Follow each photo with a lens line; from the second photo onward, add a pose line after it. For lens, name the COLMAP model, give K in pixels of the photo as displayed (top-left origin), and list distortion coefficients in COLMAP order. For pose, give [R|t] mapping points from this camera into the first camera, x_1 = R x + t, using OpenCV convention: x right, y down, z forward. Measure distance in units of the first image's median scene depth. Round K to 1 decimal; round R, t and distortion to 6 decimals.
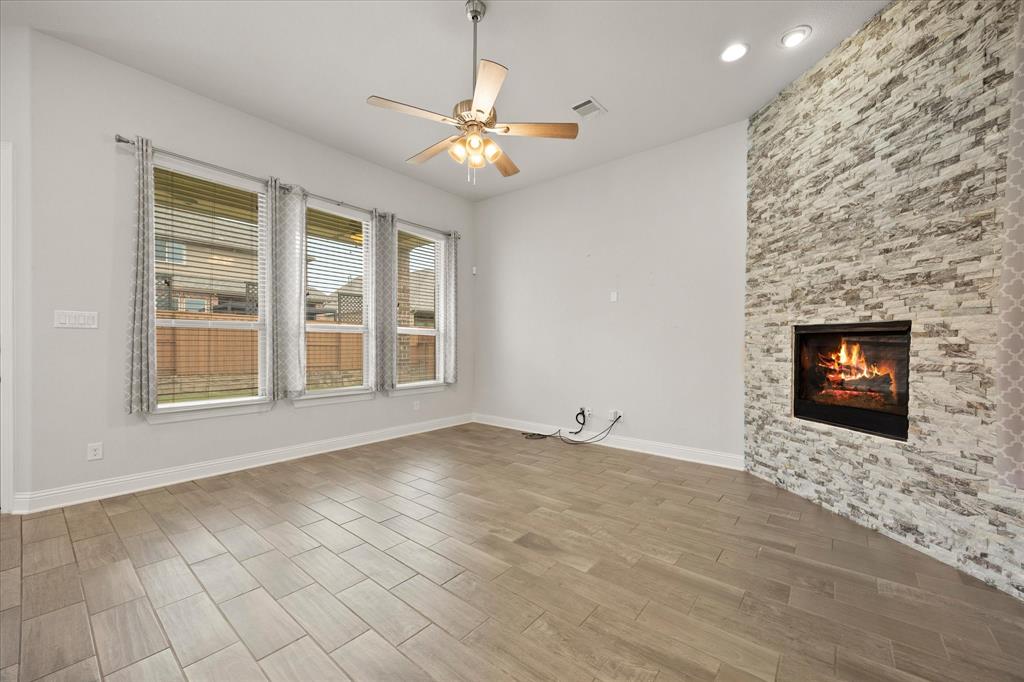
lens RADIAL K [[398.2, 0, 519.2], [0, 398.2, 347.3], [0, 0, 1]] dist [0.000715, -0.000273]
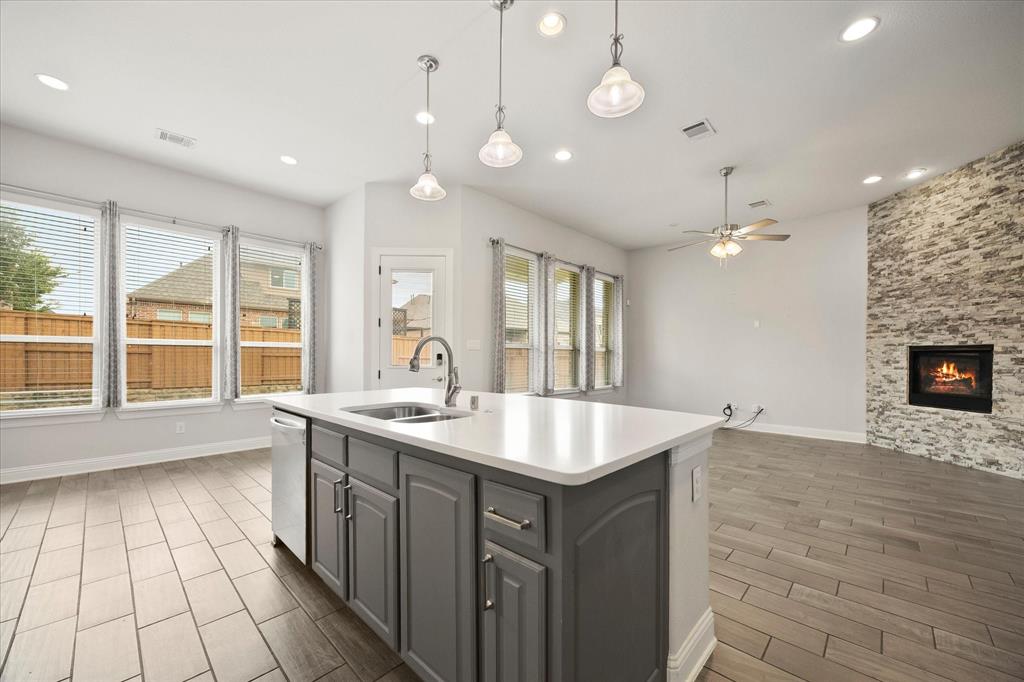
lens RADIAL K [[398.3, 0, 514.1], [0, 398.3, 359.5], [0, 0, 1]] dist [-0.003187, -0.000257]
pose [[0.996838, -0.002768, -0.079417, -0.839331], [0.002603, 0.999994, -0.002177, -0.002676], [0.079422, 0.001963, 0.996839, -0.774790]]
